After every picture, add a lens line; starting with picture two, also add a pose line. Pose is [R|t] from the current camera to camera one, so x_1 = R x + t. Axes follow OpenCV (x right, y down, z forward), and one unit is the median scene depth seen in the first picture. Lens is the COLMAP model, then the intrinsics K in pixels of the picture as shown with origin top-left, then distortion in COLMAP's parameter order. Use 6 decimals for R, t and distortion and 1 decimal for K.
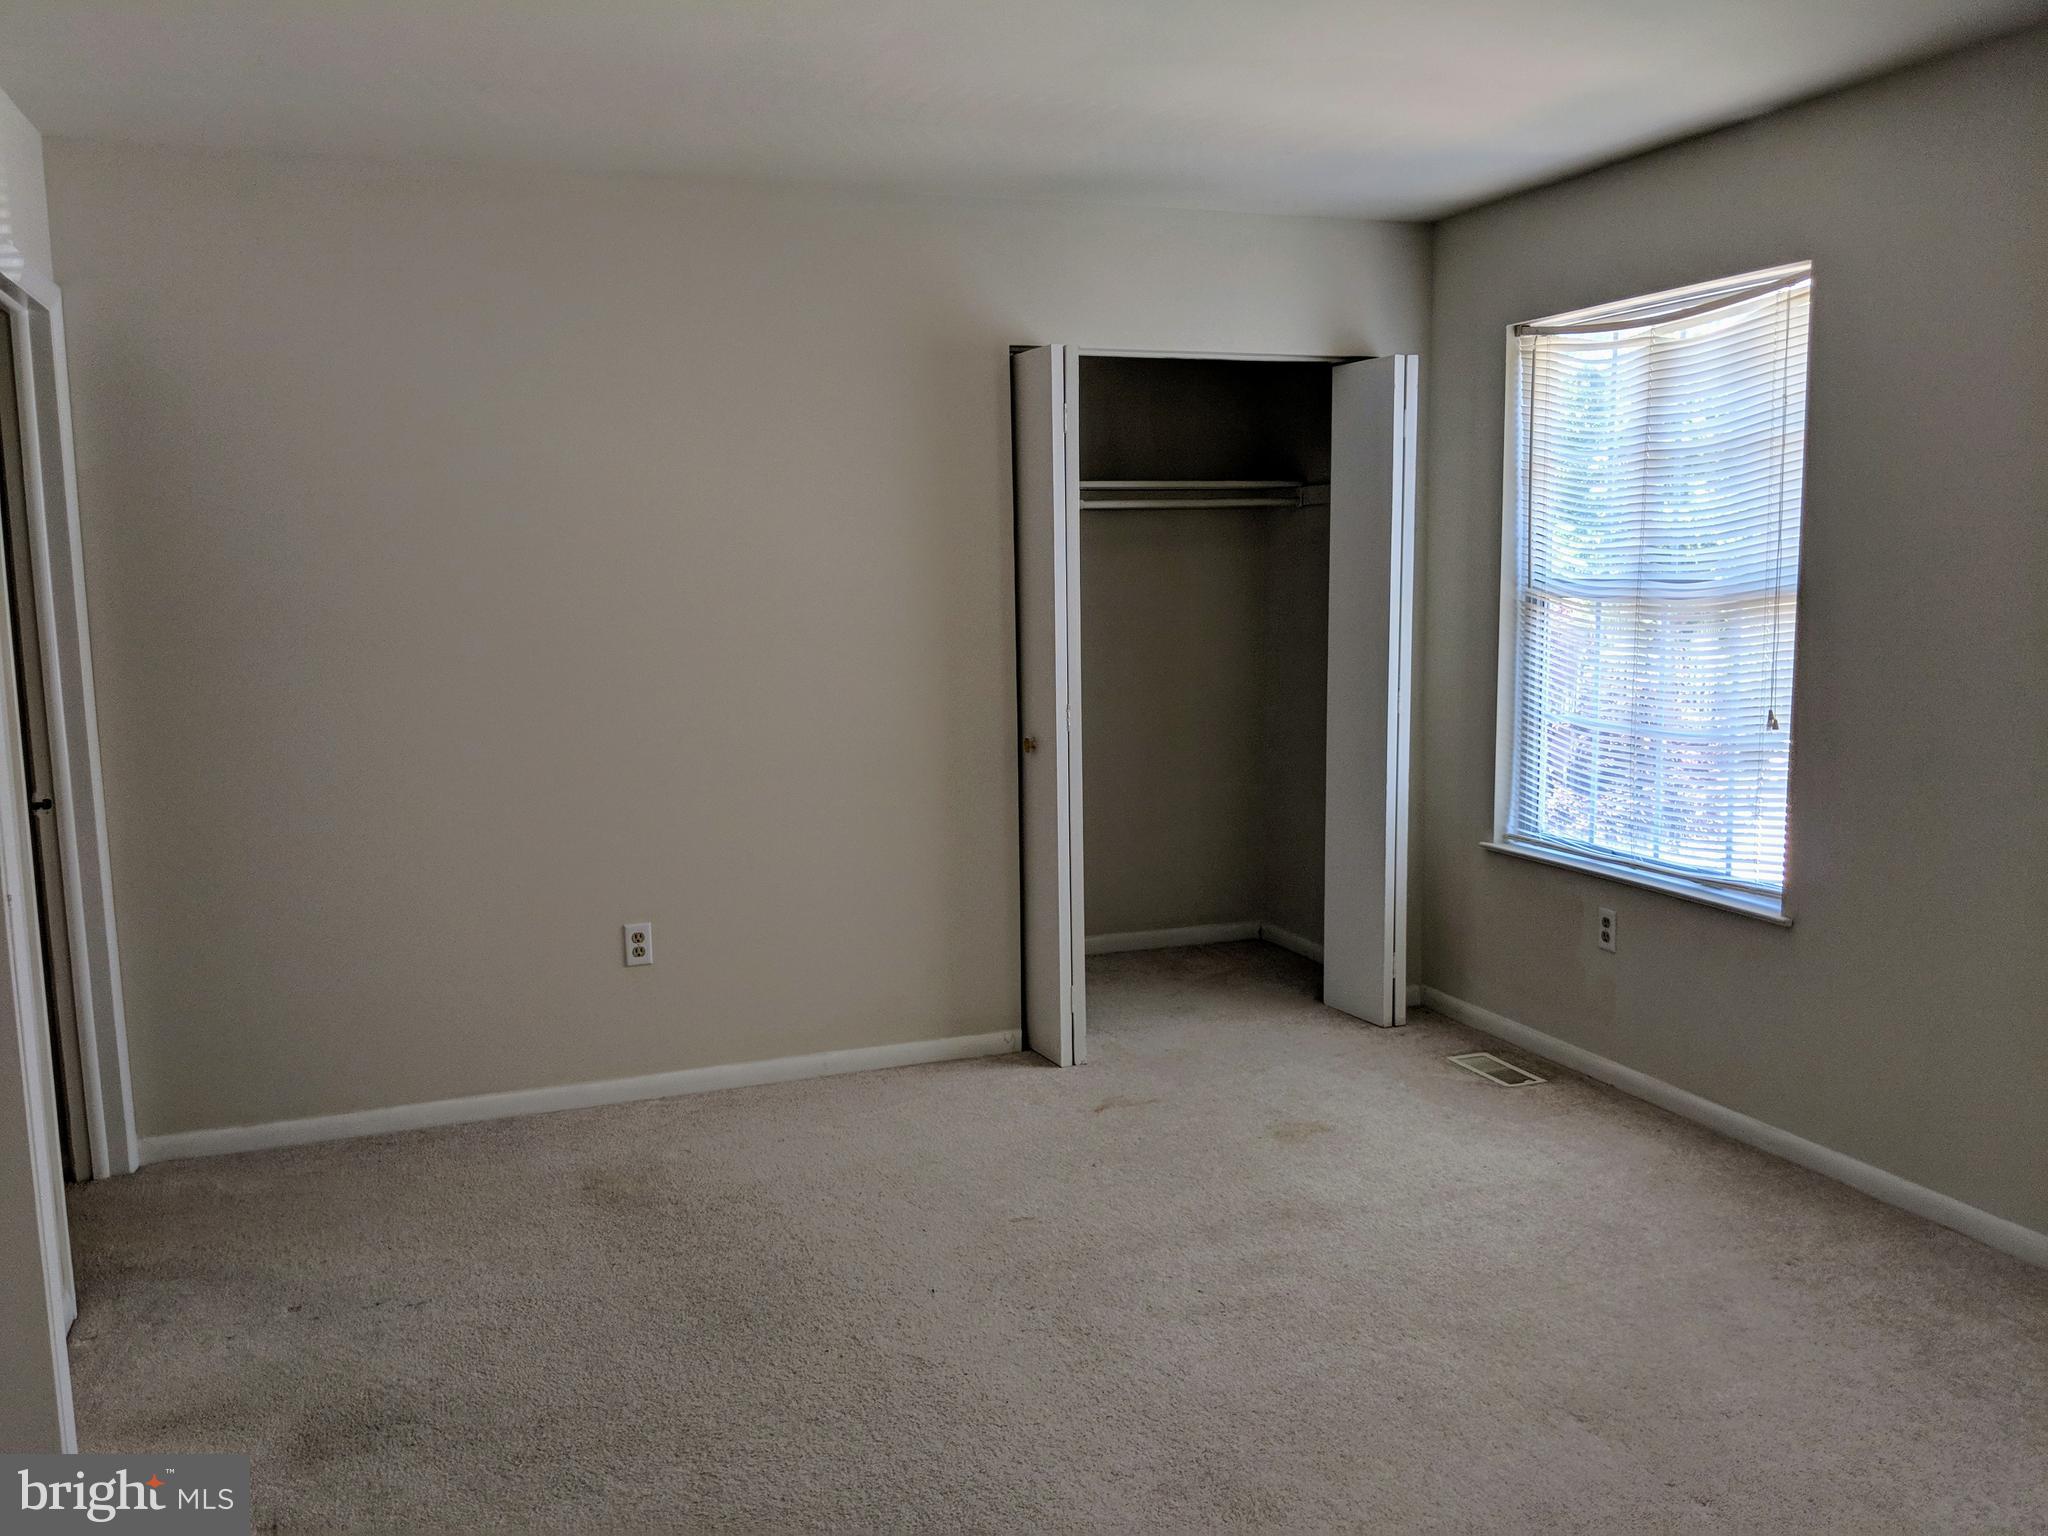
lens RADIAL K [[1626.4, 0, 1024.0], [0, 1626.4, 768.0], [0, 0, 1]] dist [0.068614, -0.130997]
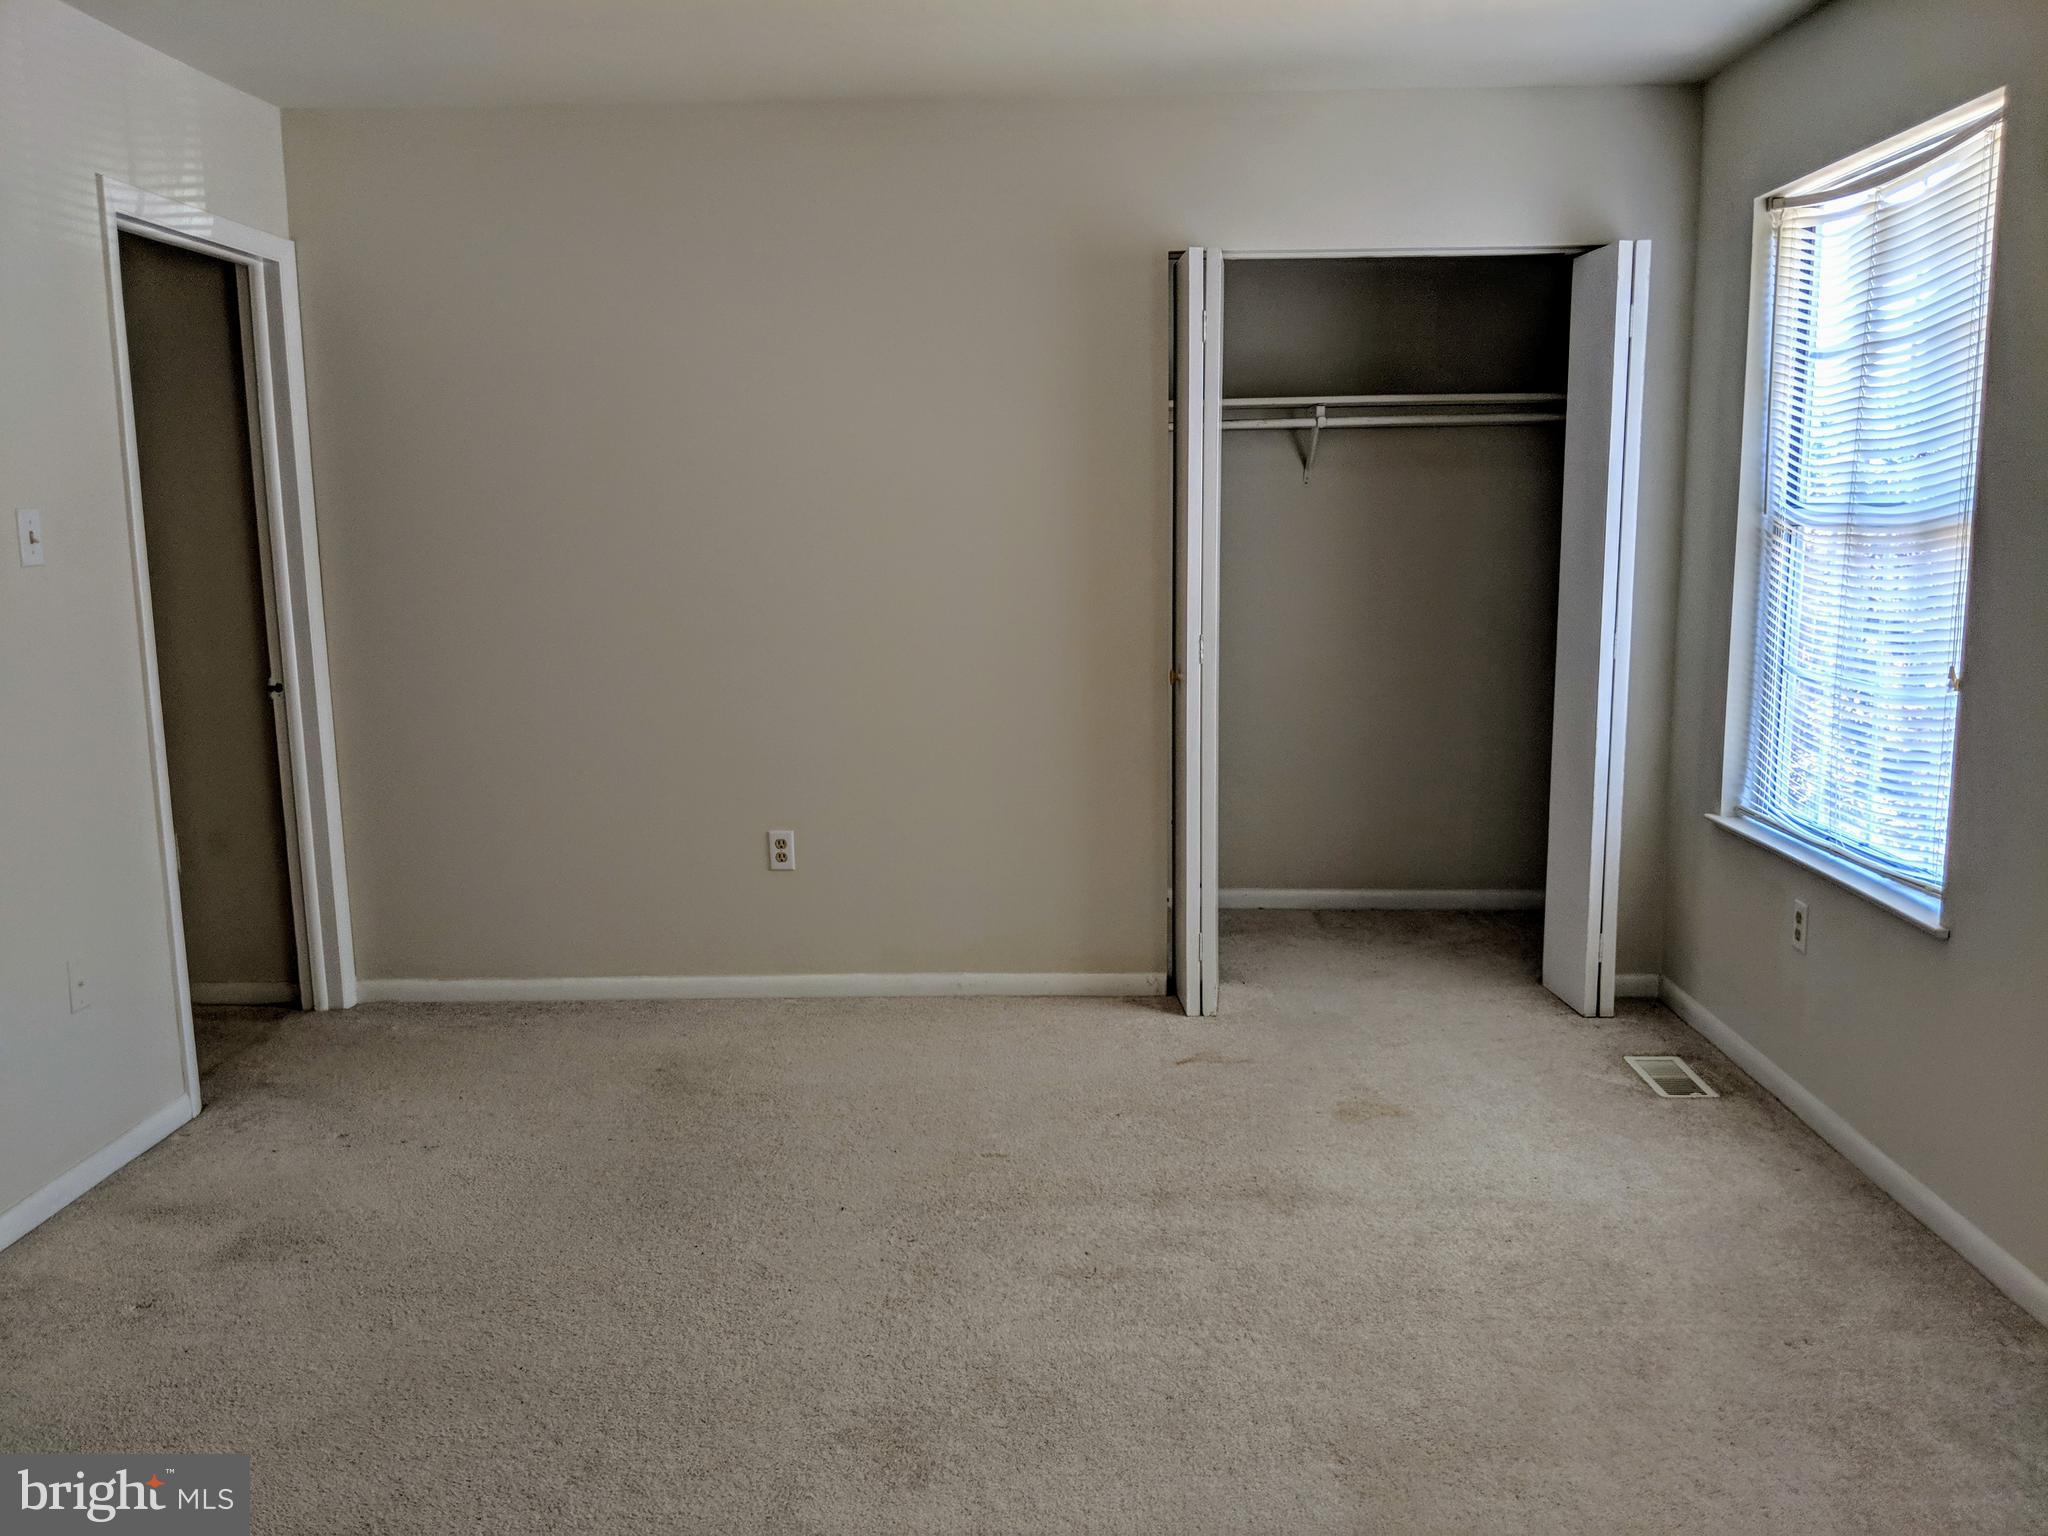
lens RADIAL K [[1626.4, 0, 1024.0], [0, 1626.4, 768.0], [0, 0, 1]] dist [0.068614, -0.130997]
pose [[0.931499, 0.062202, -0.358385, 0.279683], [-0.048905, 0.997741, 0.046058, -0.000560], [0.360441, -0.025376, 0.932437, 0.082570]]
